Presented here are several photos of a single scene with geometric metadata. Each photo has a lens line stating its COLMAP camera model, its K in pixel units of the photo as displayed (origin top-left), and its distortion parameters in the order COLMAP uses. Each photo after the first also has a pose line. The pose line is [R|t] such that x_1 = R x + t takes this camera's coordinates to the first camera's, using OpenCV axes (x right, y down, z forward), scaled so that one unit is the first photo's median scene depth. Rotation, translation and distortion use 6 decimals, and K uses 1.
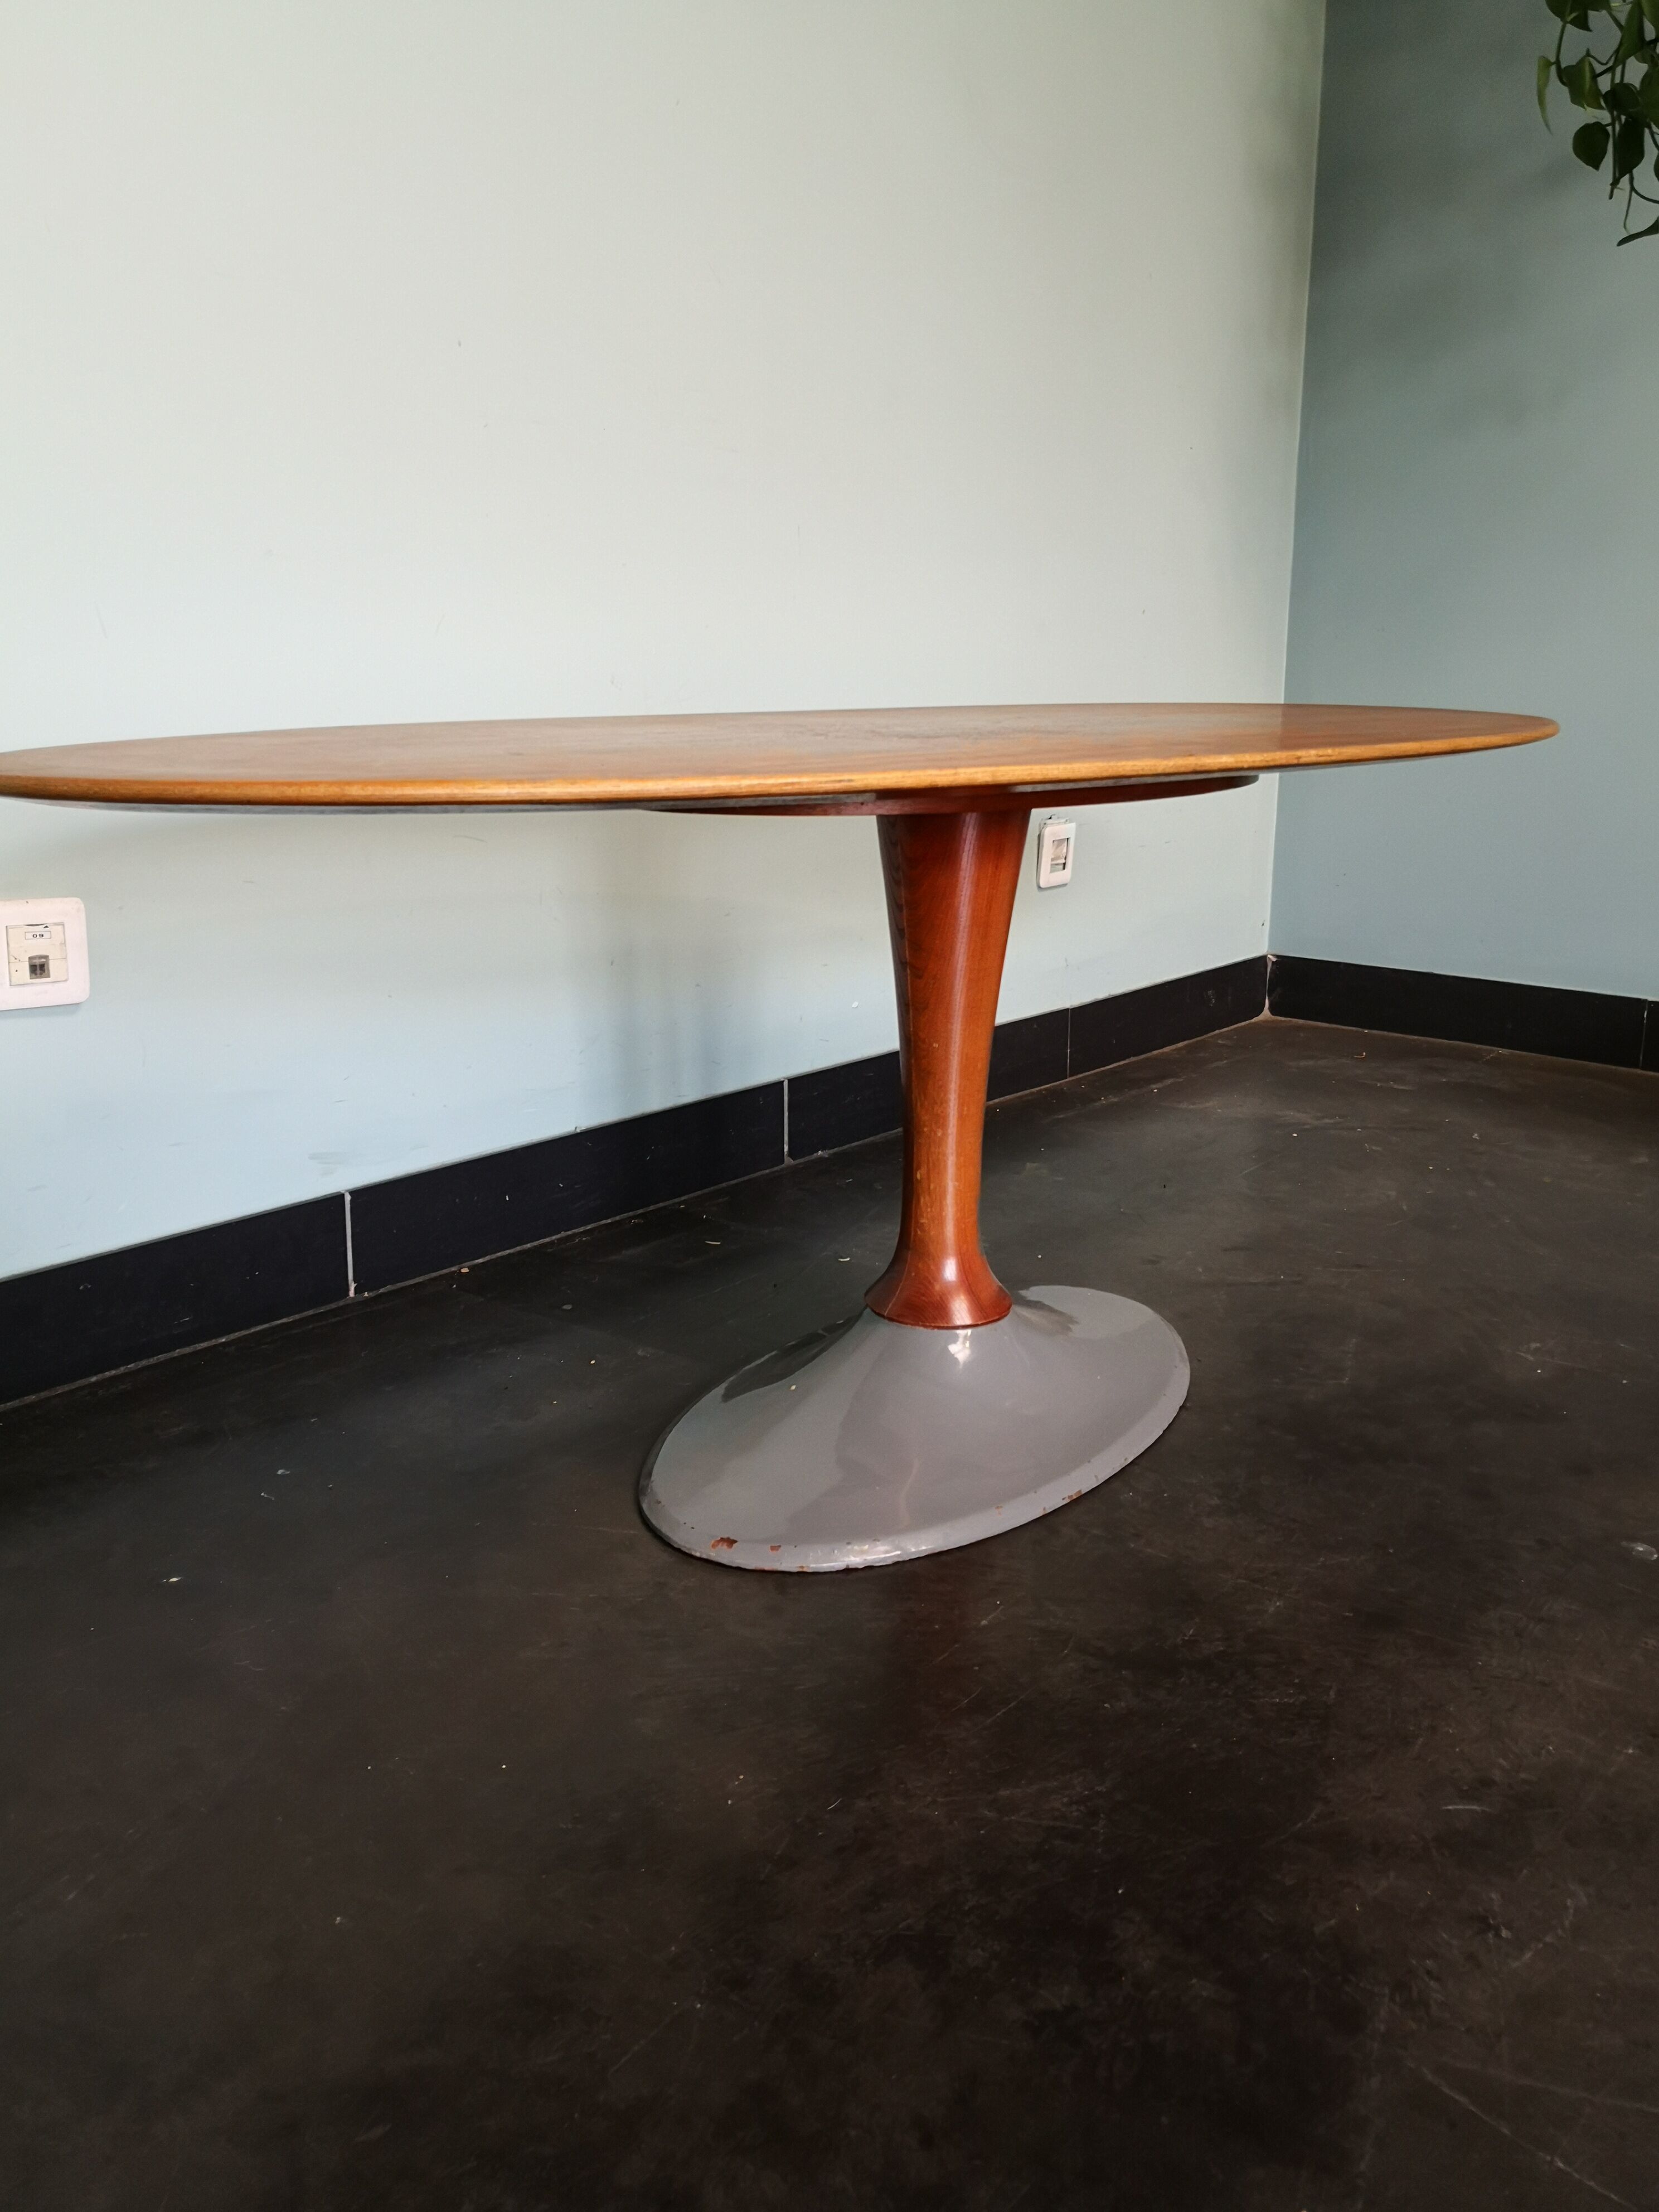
lens RADIAL K [[1824.3, 0, 826.7], [0, 1824.3, 1077.5], [0, 0, 1]] dist [0.004732, -0.001753]
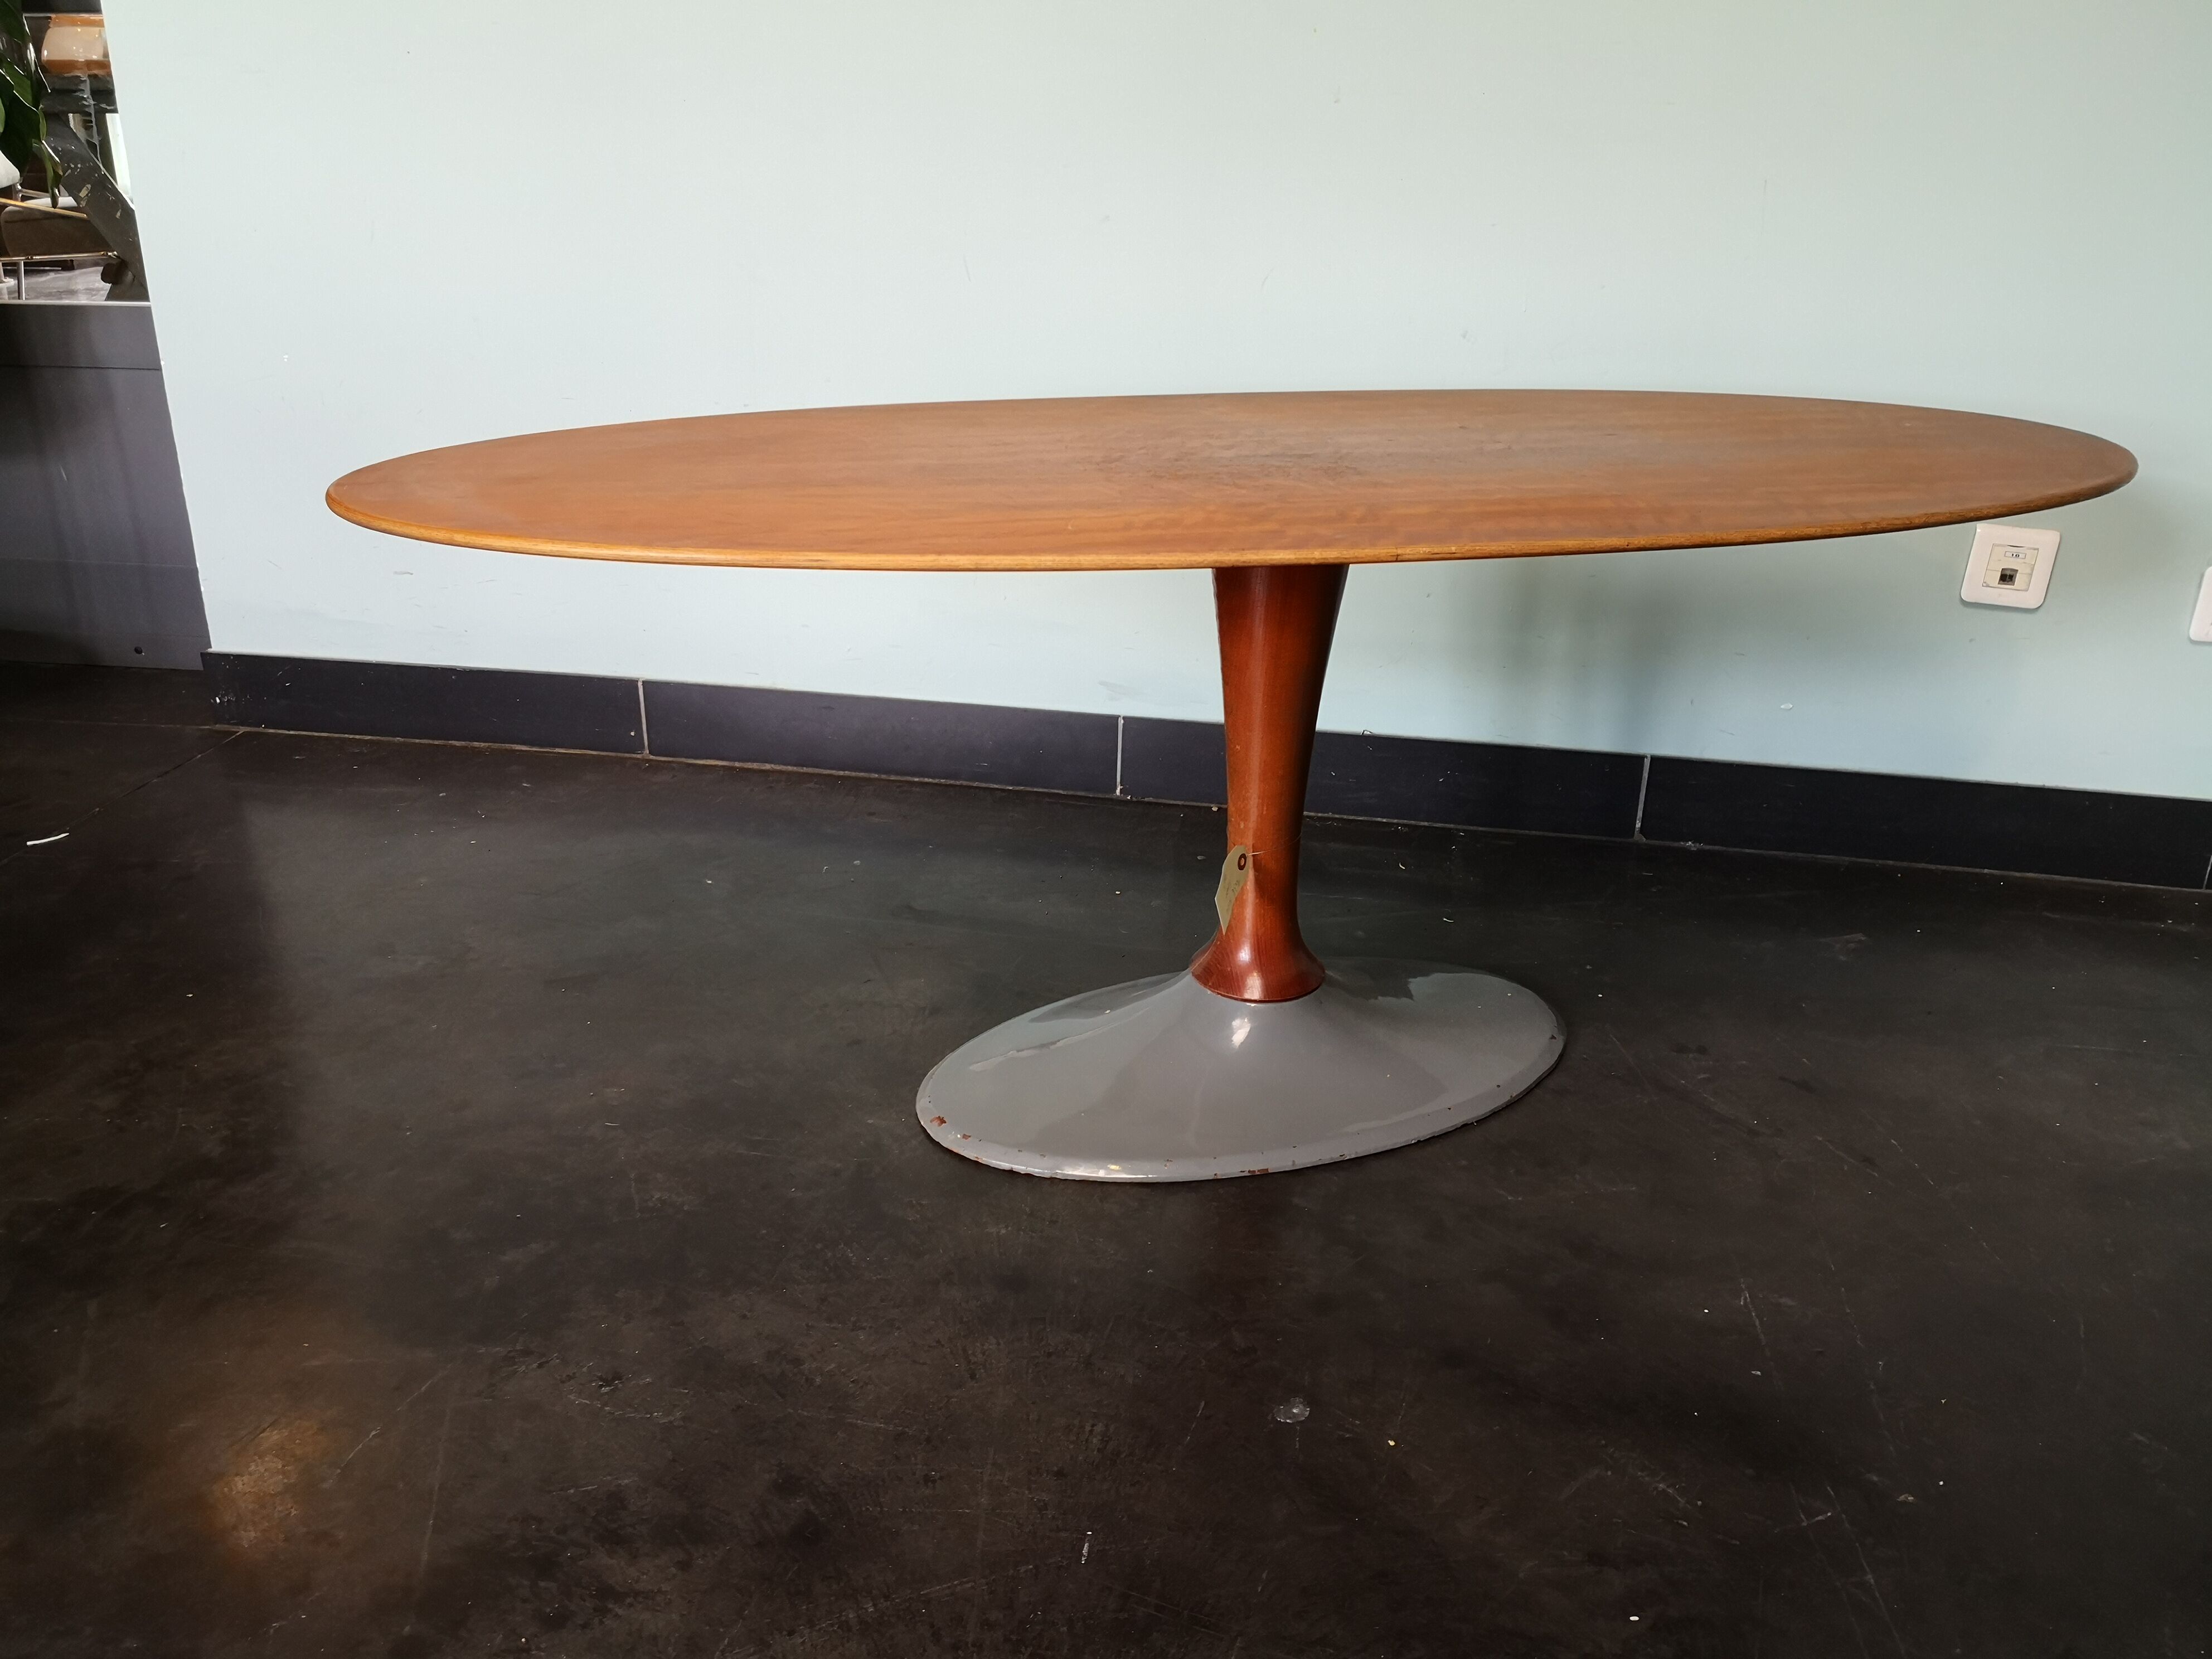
lens RADIAL K [[1783.6, 0, 1109.7], [0, 1783.6, 863.3], [0, 0, 1]] dist [0.009059, -0.005281]
pose [[0.501106, 0.345637, -0.793365, 0.972475], [-0.214684, 0.937769, 0.272949, -0.229570], [0.838334, 0.033547, 0.544124, 0.373174]]
